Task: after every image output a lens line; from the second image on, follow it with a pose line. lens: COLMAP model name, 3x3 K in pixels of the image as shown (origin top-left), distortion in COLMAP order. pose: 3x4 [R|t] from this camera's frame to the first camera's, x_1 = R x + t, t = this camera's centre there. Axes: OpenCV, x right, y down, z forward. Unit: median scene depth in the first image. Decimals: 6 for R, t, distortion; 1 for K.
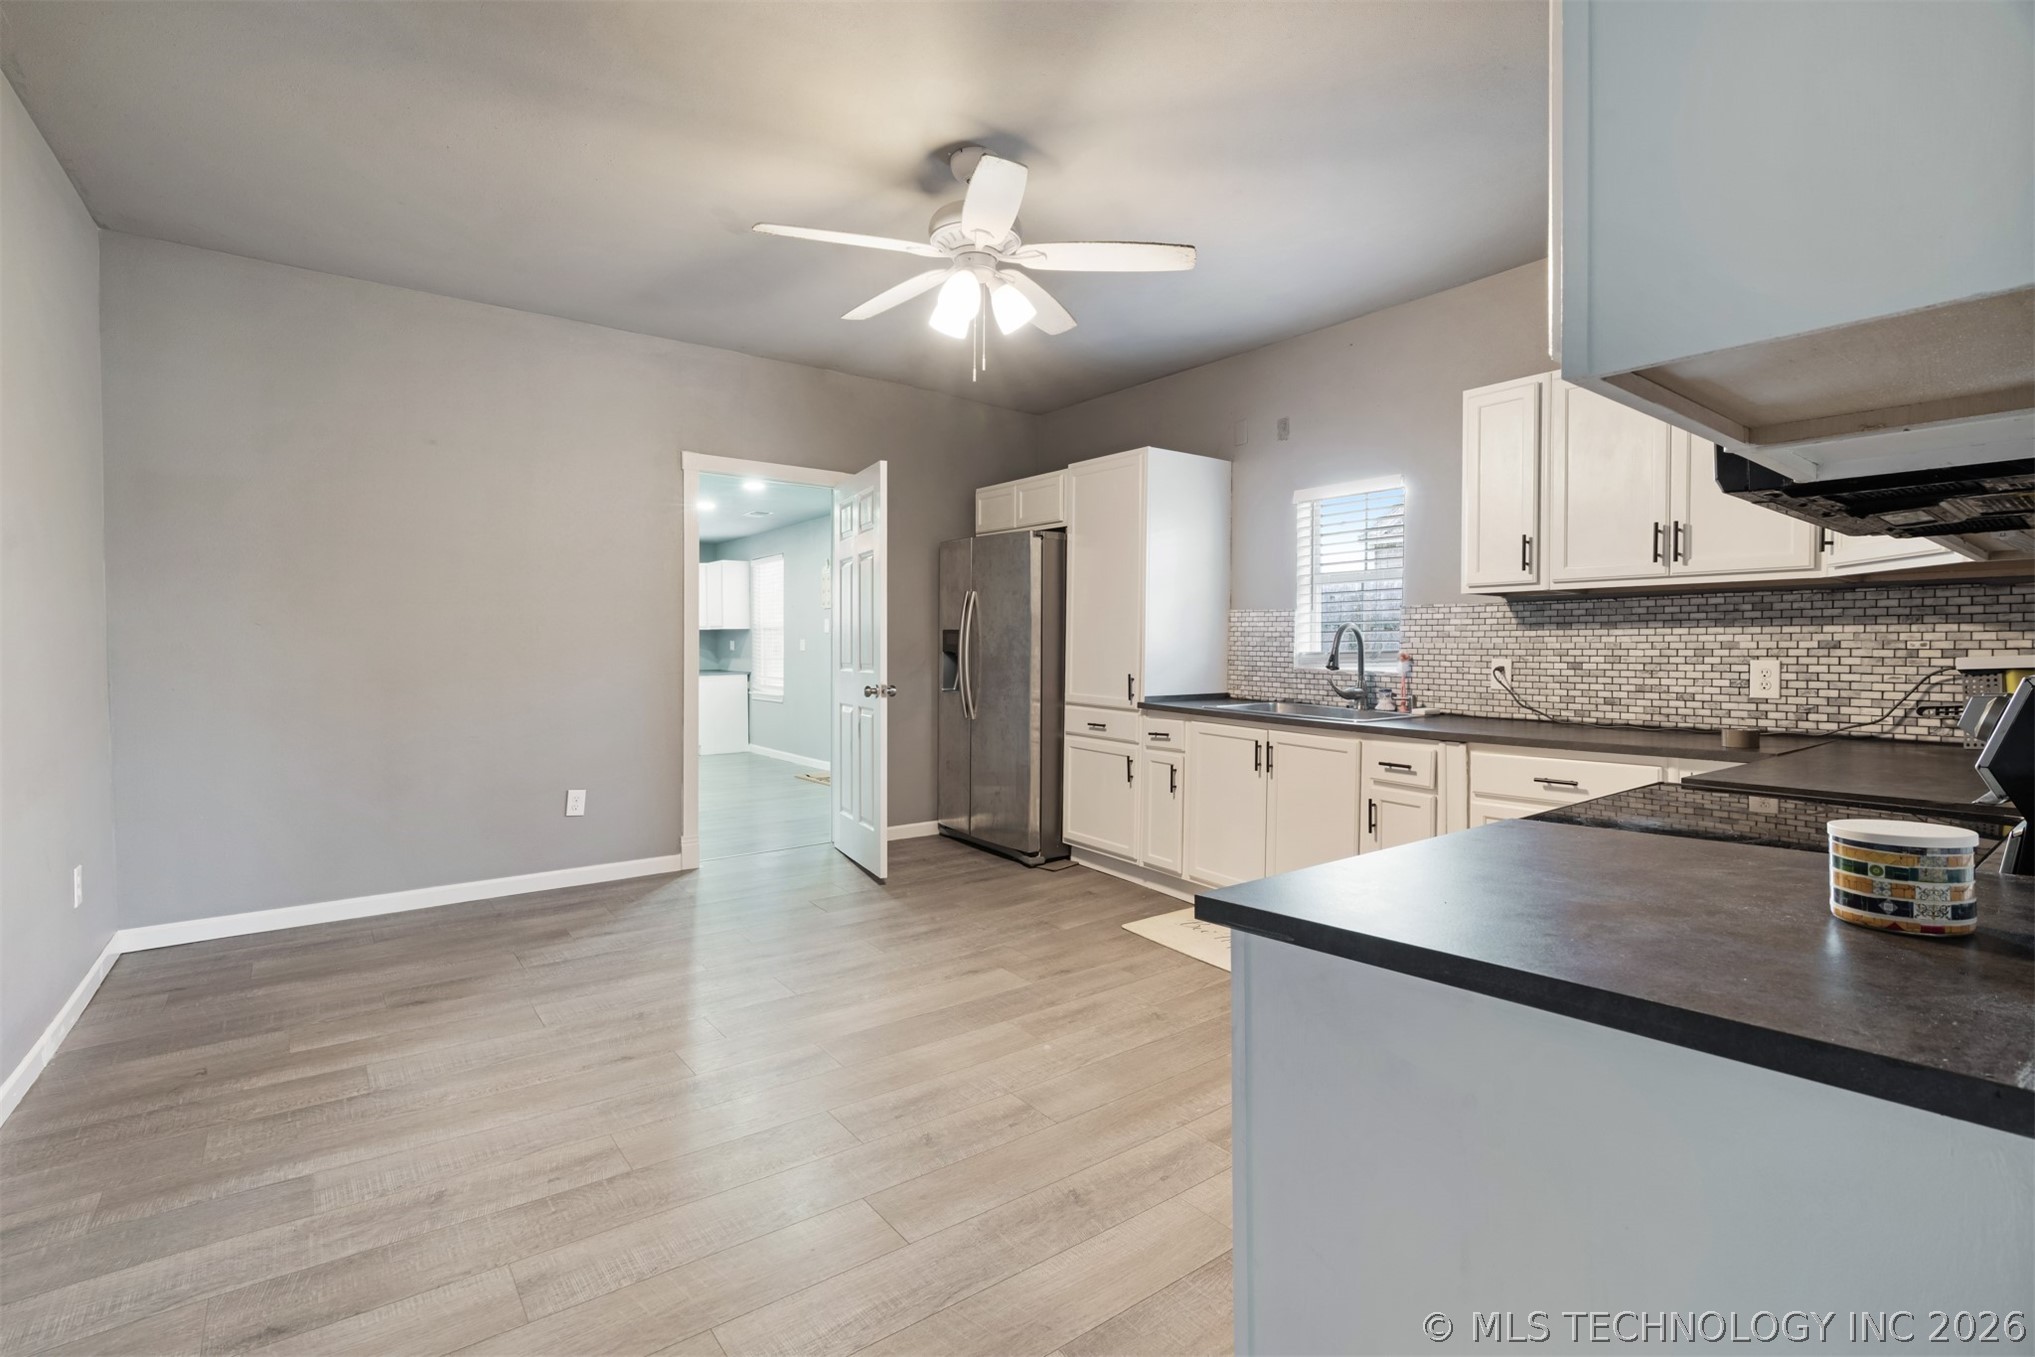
lens RADIAL K [[925.2, 0, 1015.5], [0, 925.2, 657.1], [0, 0, 1]] dist [0.000209, 0.000728]
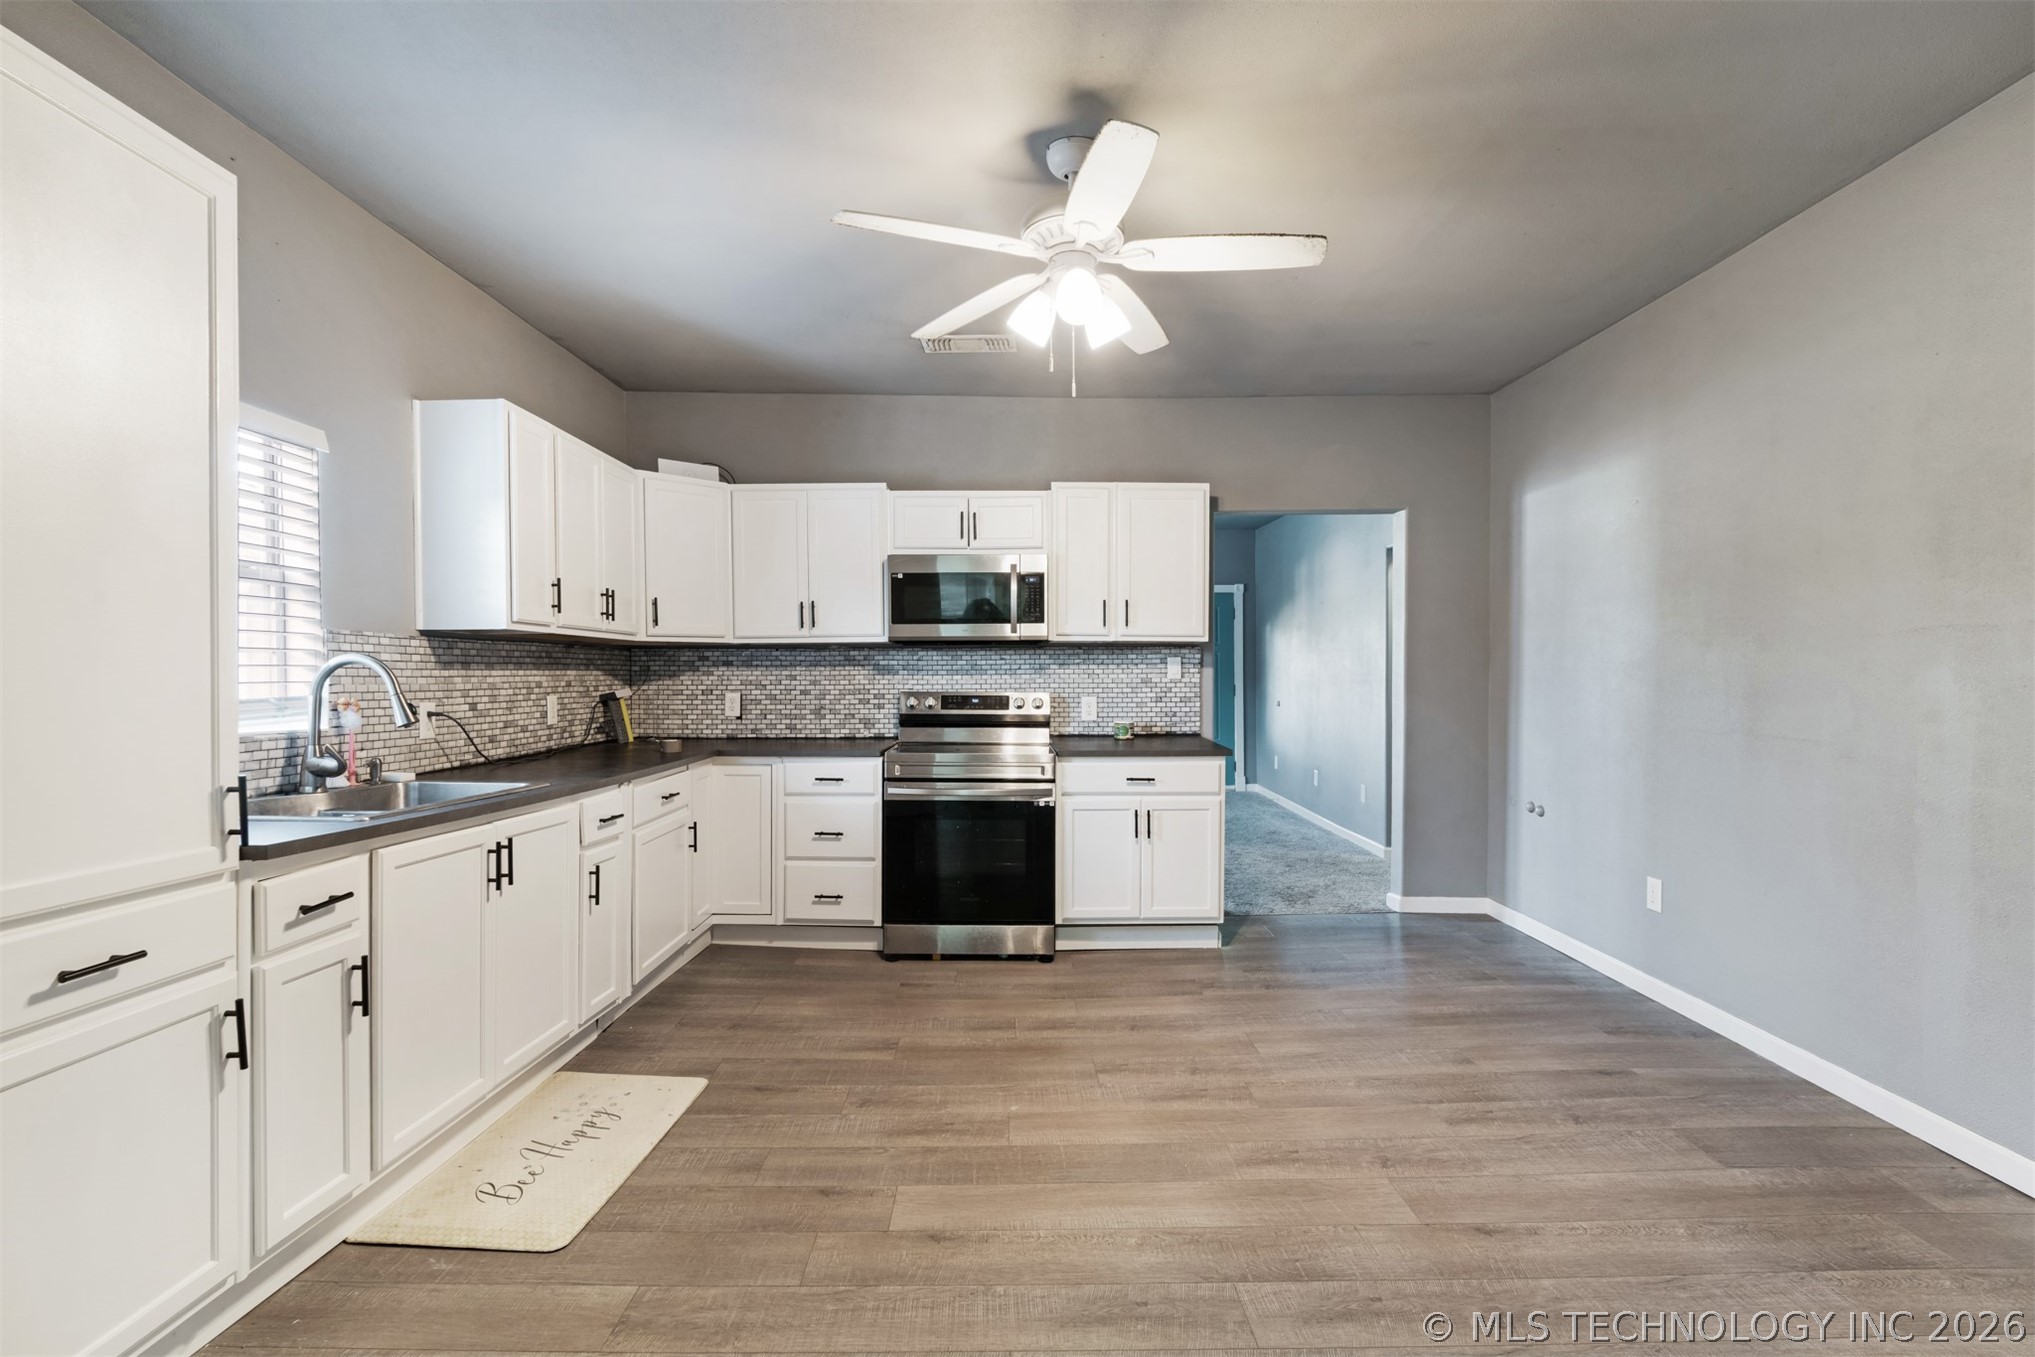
lens RADIAL K [[925.2, 0, 1015.5], [0, 925.2, 657.1], [0, 0, 1]] dist [0.000209, 0.000728]
pose [[-0.797497, 0.009617, 0.603247, -0.475457], [0.002840, 0.999922, -0.012185, -0.031427], [-0.603317, -0.008004, -0.797462, 1.522921]]
